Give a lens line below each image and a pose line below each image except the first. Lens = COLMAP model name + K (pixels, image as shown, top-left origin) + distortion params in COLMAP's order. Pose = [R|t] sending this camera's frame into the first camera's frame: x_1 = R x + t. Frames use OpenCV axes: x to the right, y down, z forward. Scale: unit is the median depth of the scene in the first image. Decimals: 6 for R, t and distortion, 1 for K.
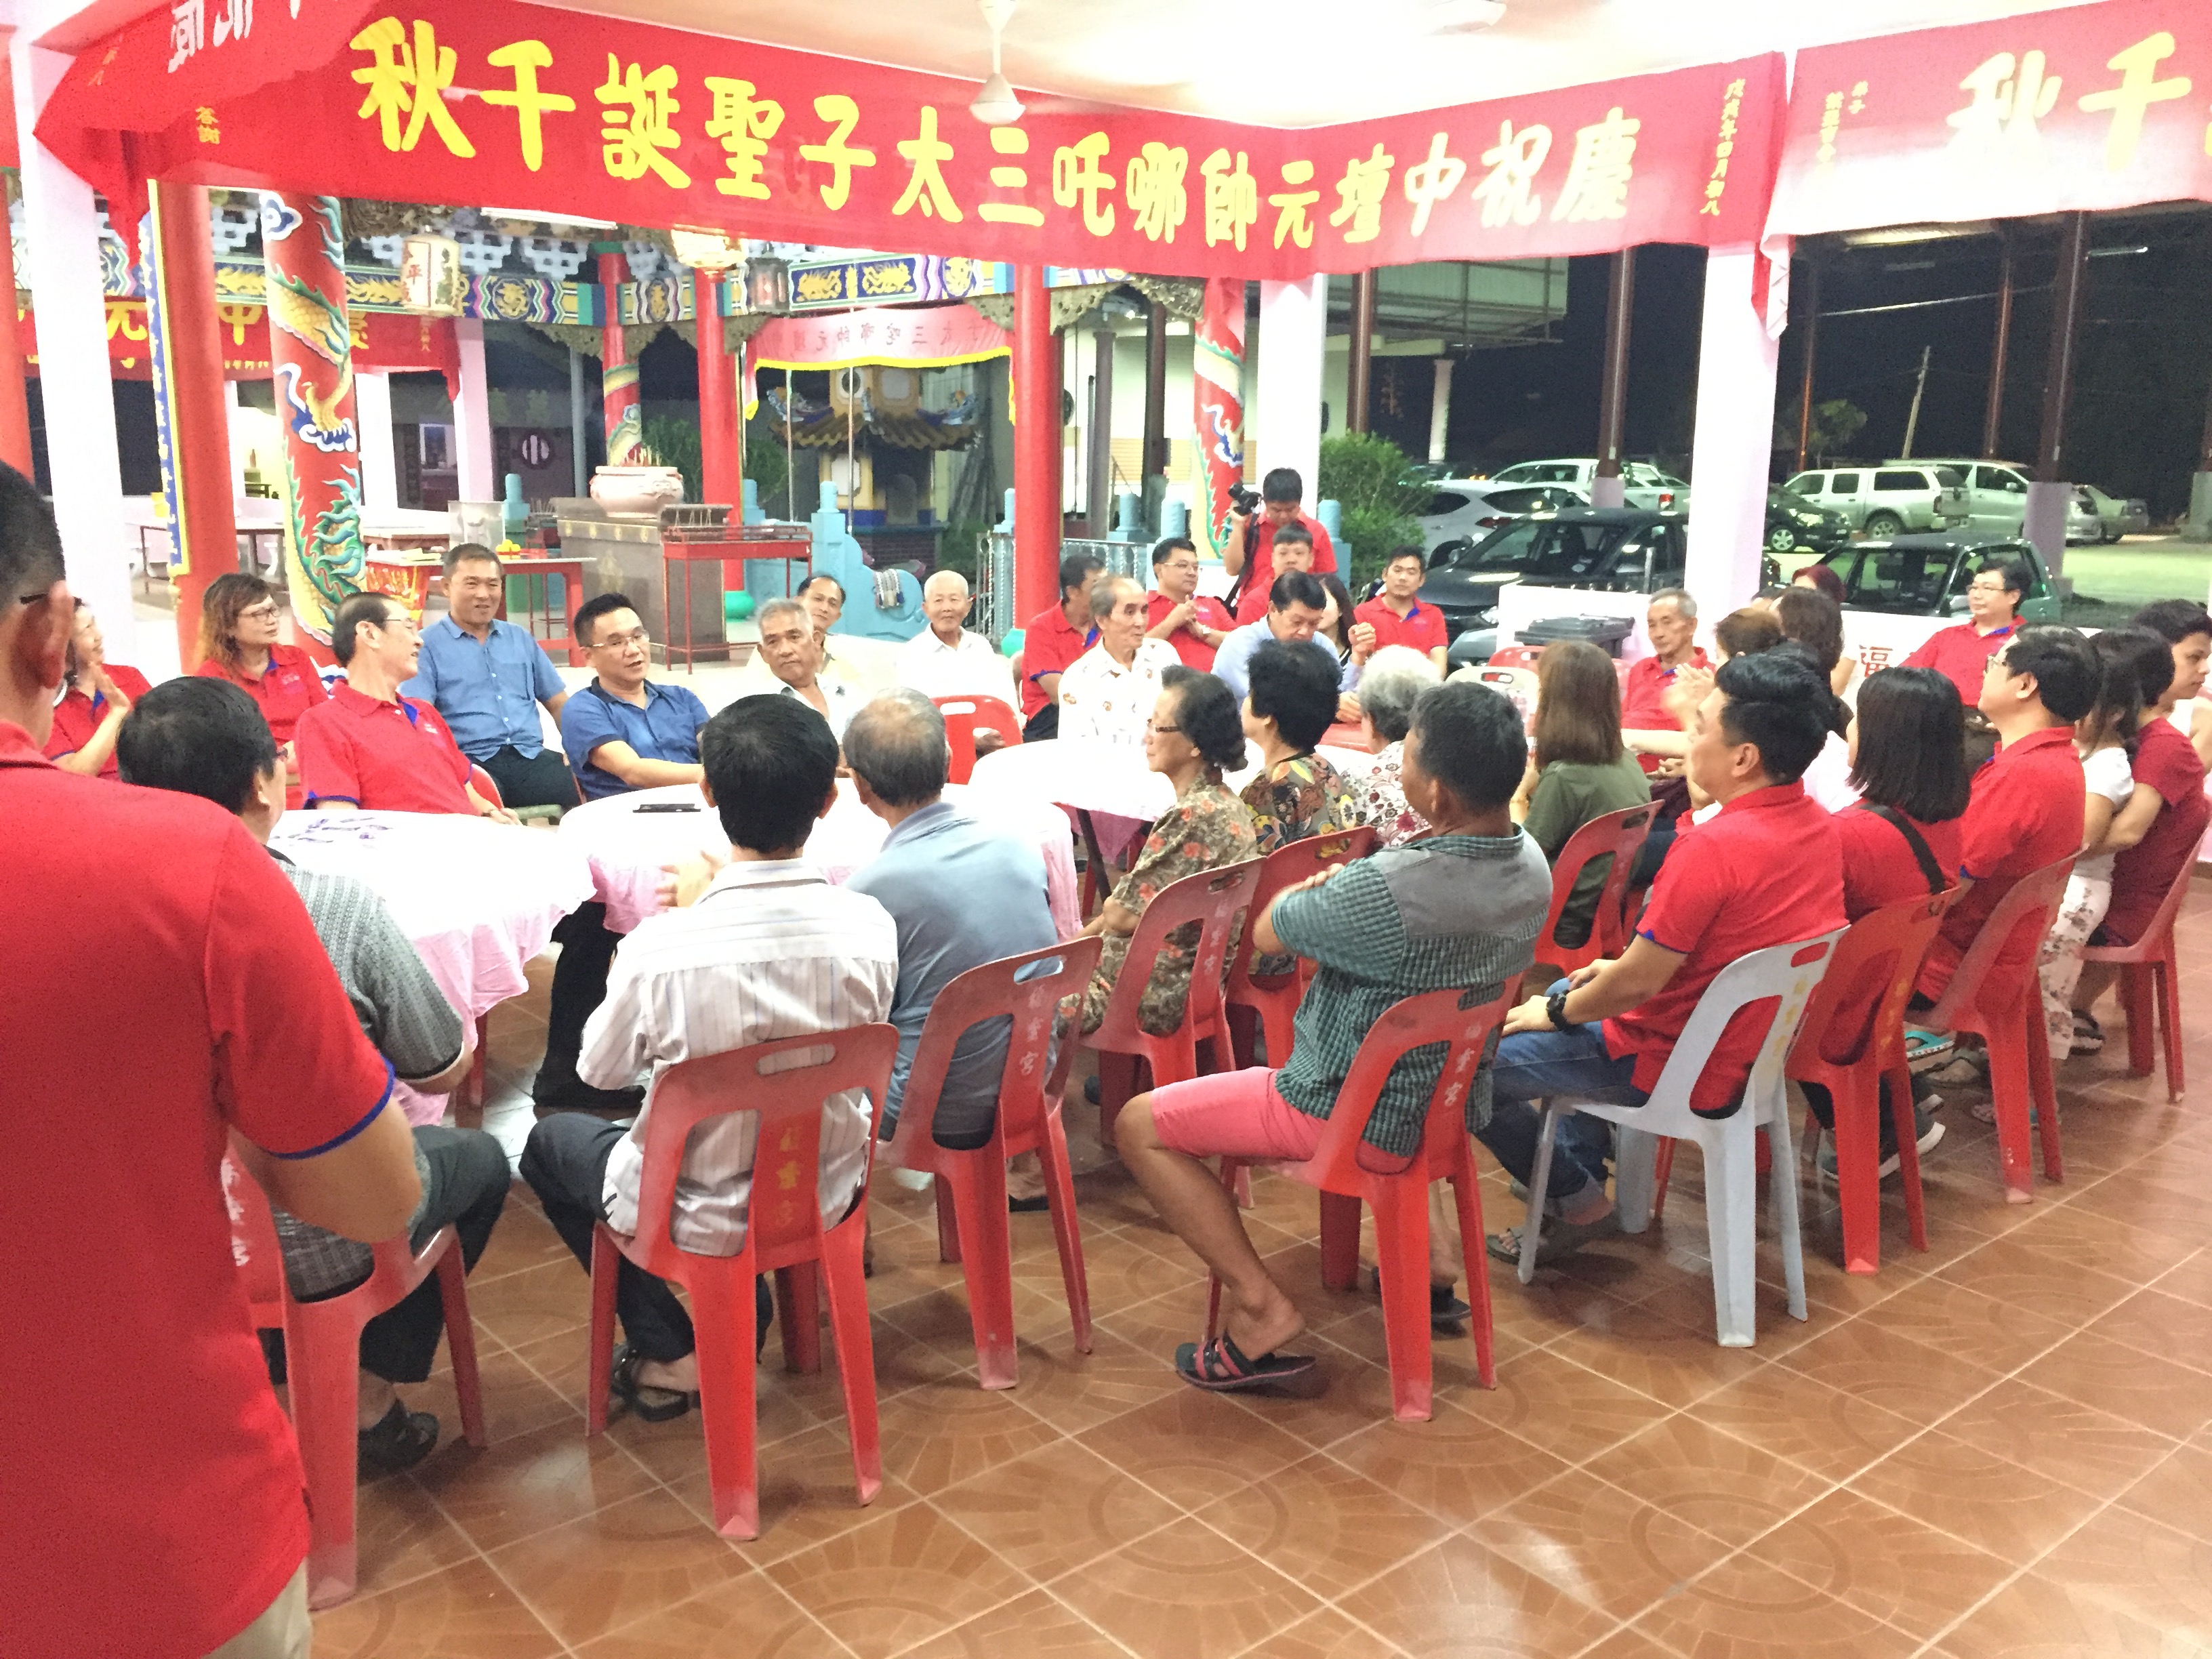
lens RADIAL K [[1902.6, 0, 1106.5], [0, 1902.6, 832.9], [0, 0, 1]] dist [0.033535, -0.001058]
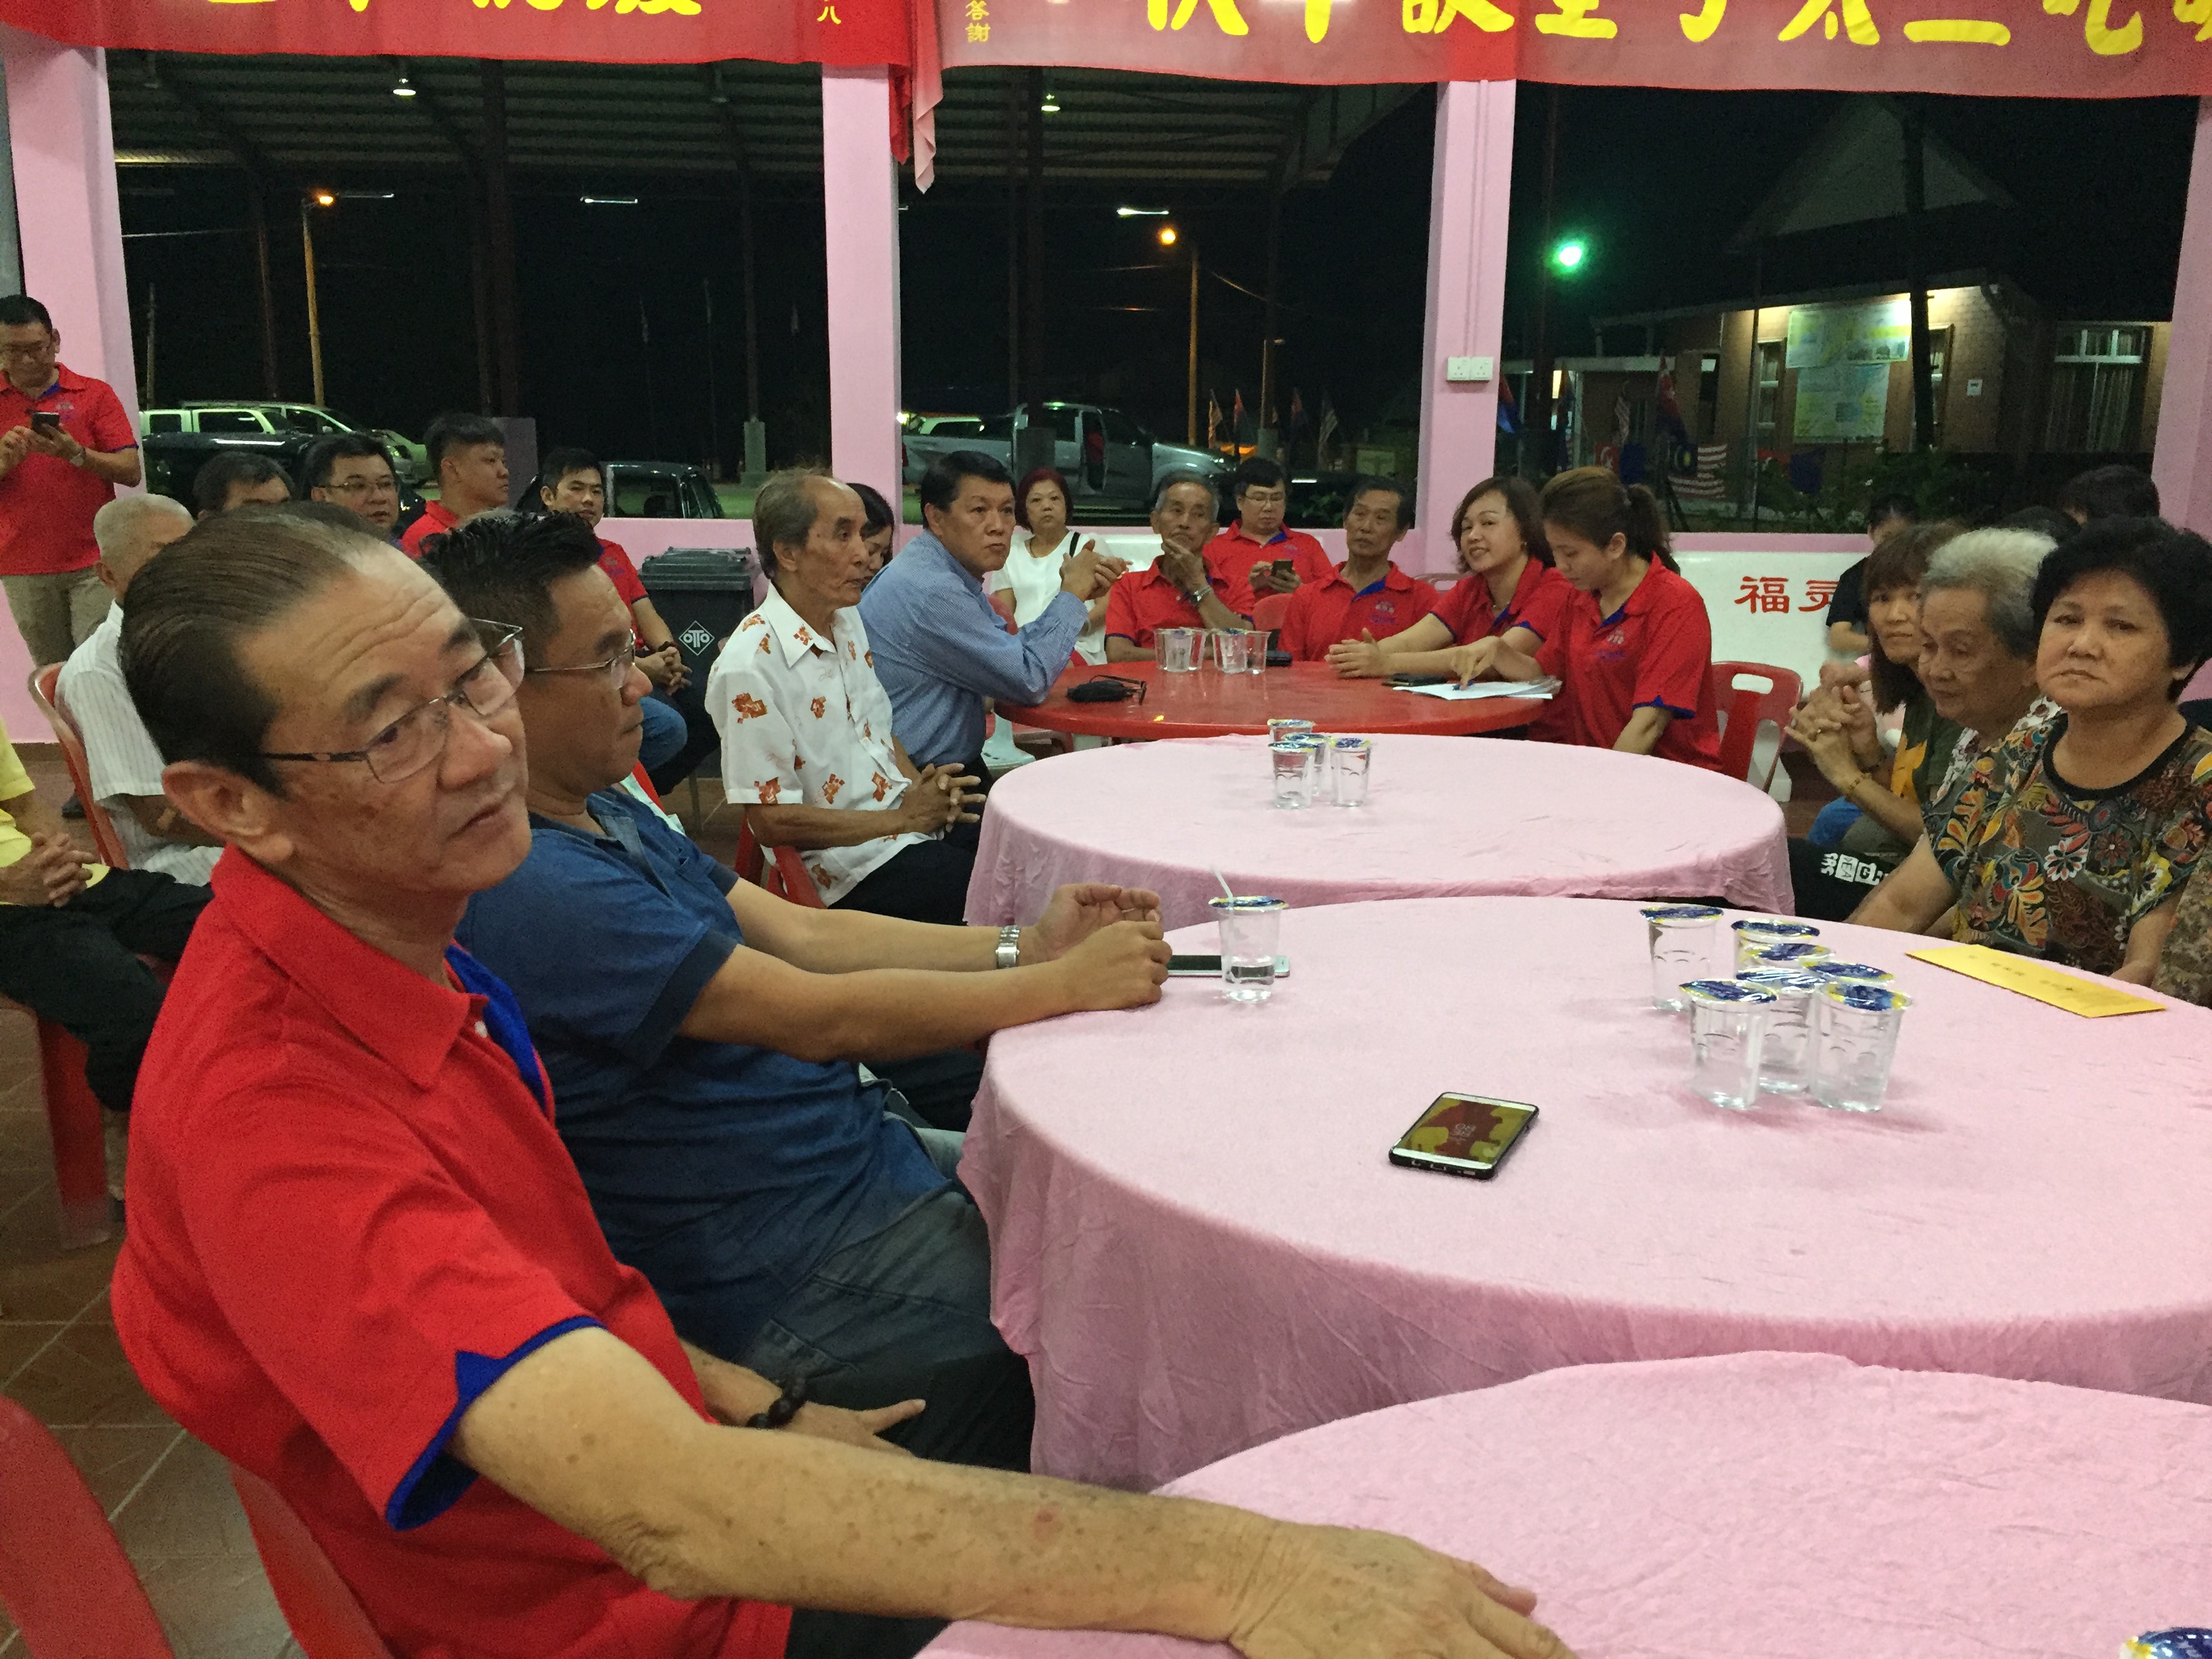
lens RADIAL K [[1877.5, 0, 1112.6], [0, 1877.5, 830.1], [0, 0, 1]] dist [0.087399, -0.105950]
pose [[0.624471, -0.165124, 0.763394, -0.088758], [0.147567, 0.984737, 0.092288, -0.018107], [-0.766981, 0.055020, 0.639307, 0.148096]]
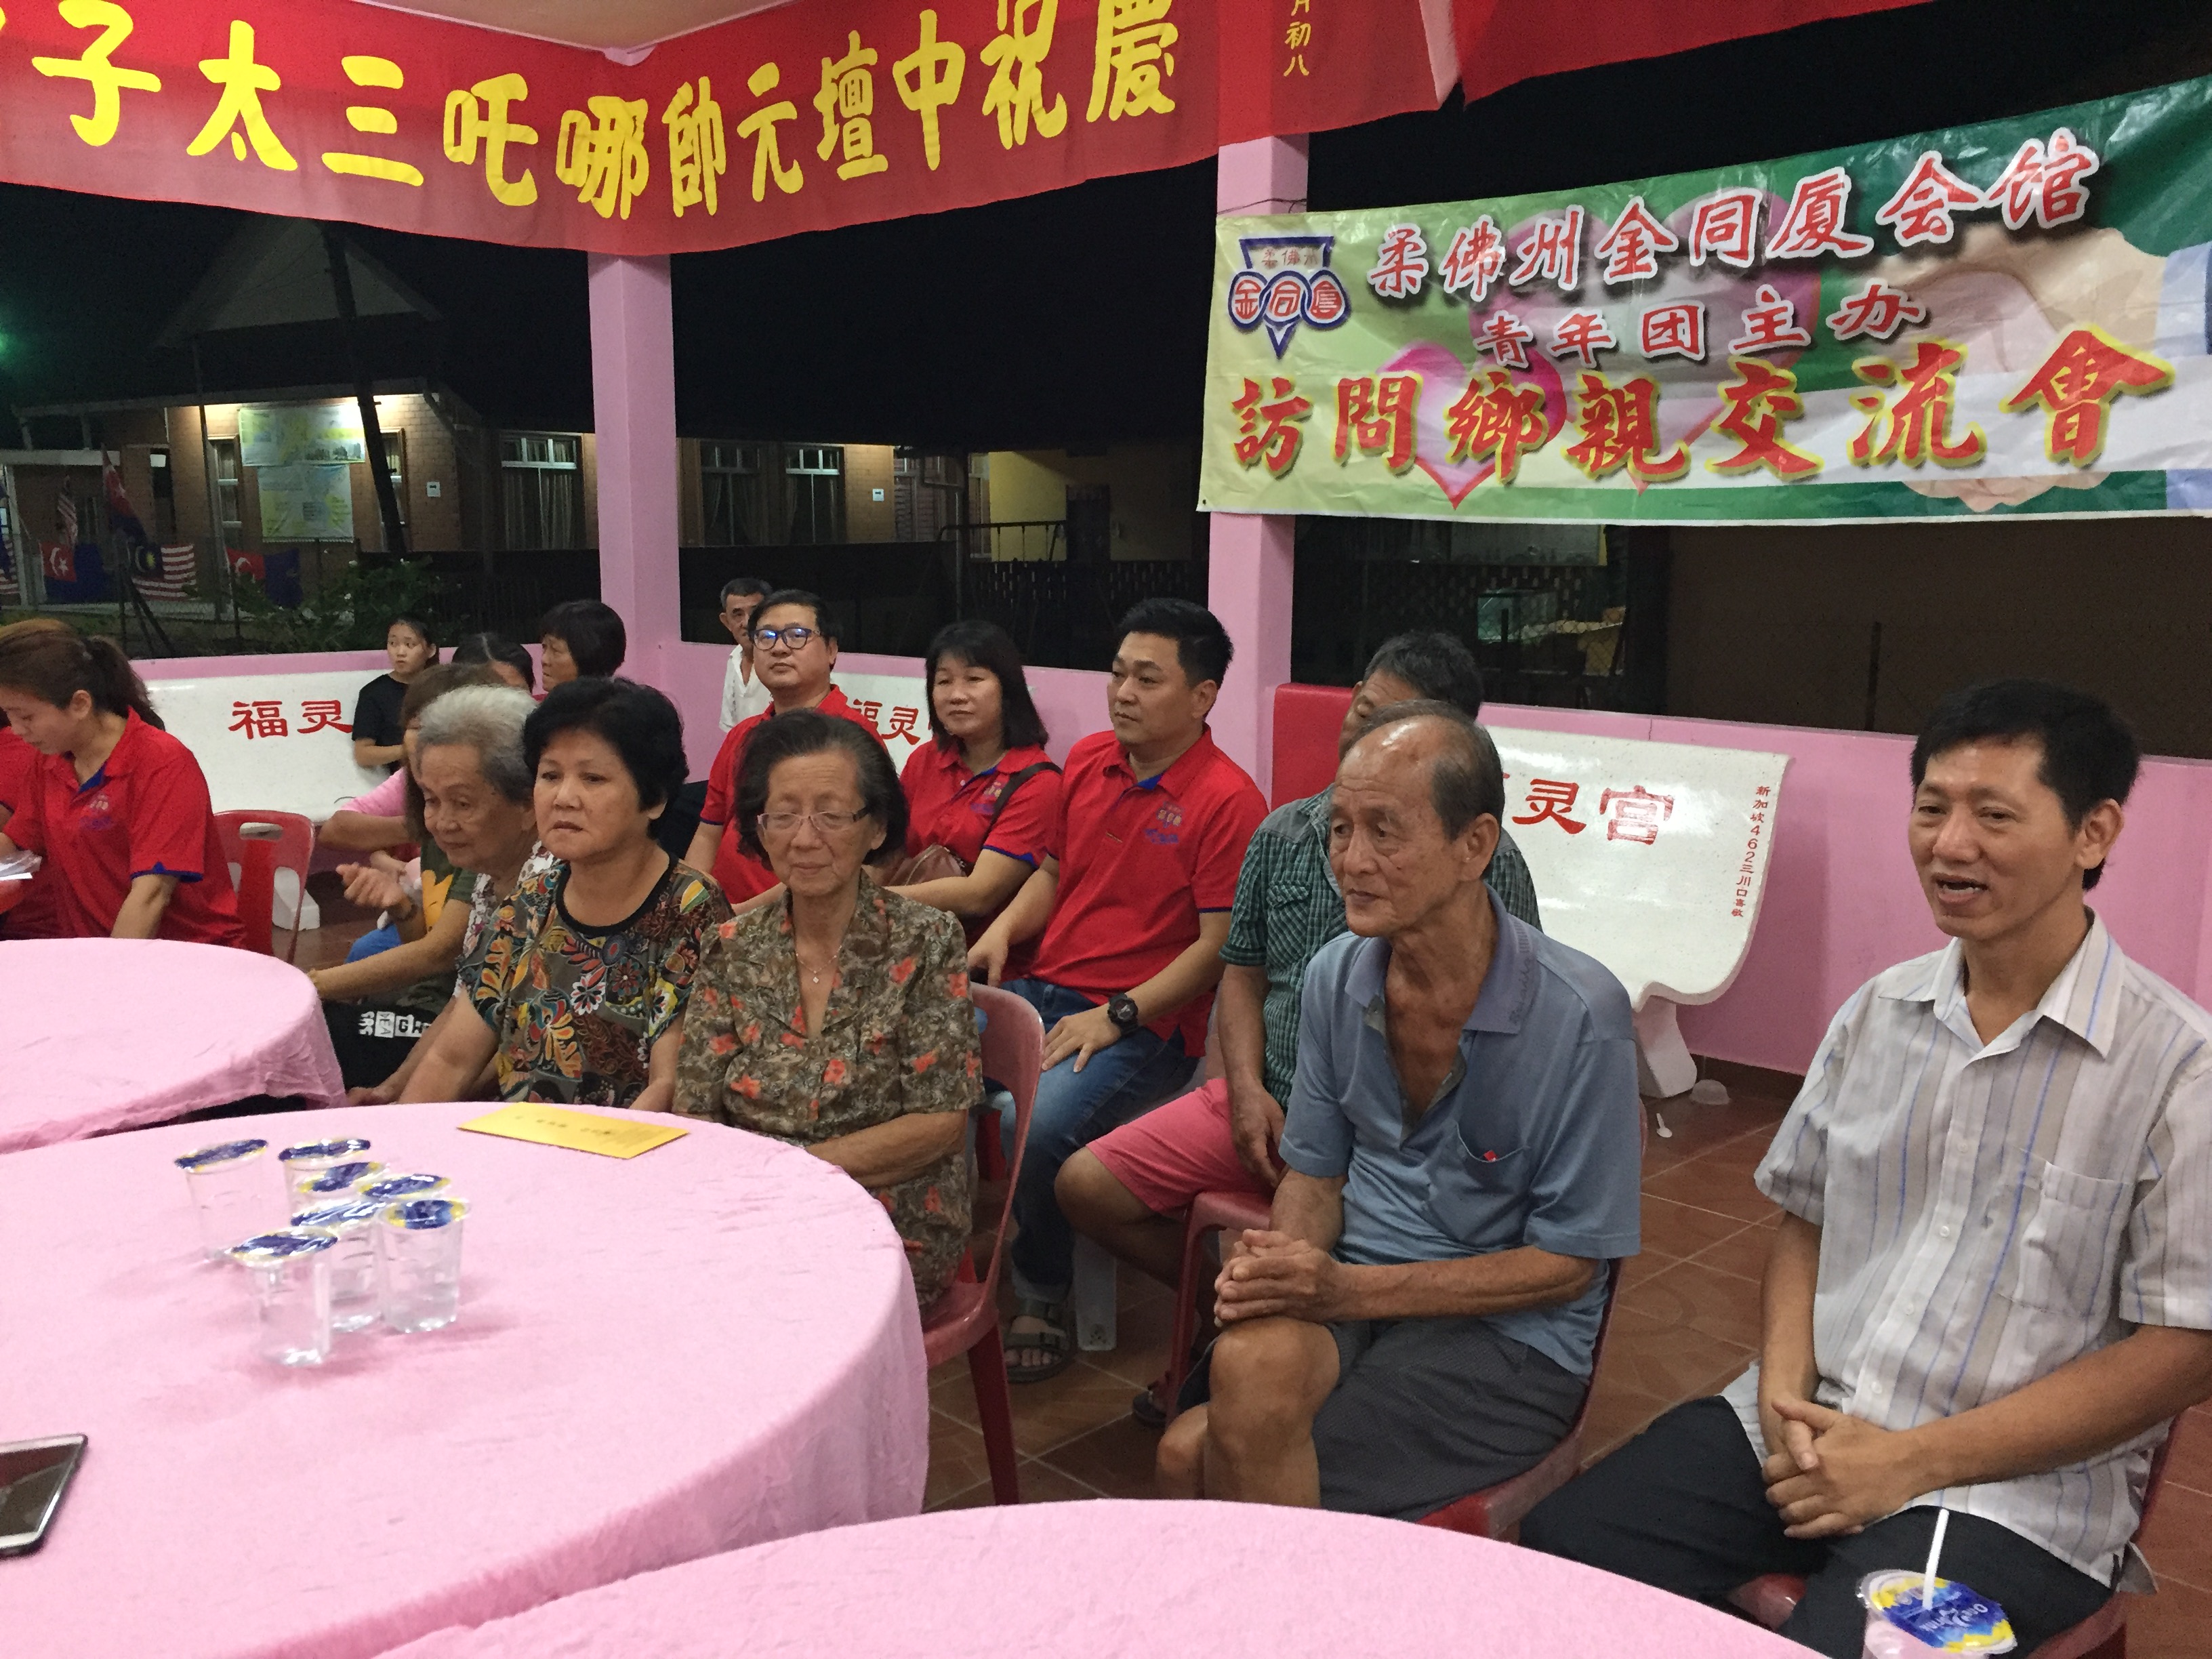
lens RADIAL K [[1880.0, 0, 1114.3], [0, 1880.0, 832.2], [0, 0, 1]] dist [0.072570, -0.108703]
pose [[-0.079415, -0.168263, 0.982538, -0.087748], [0.194745, 0.964040, 0.180836, -0.022078], [-0.977634, 0.205706, -0.043791, 0.147326]]
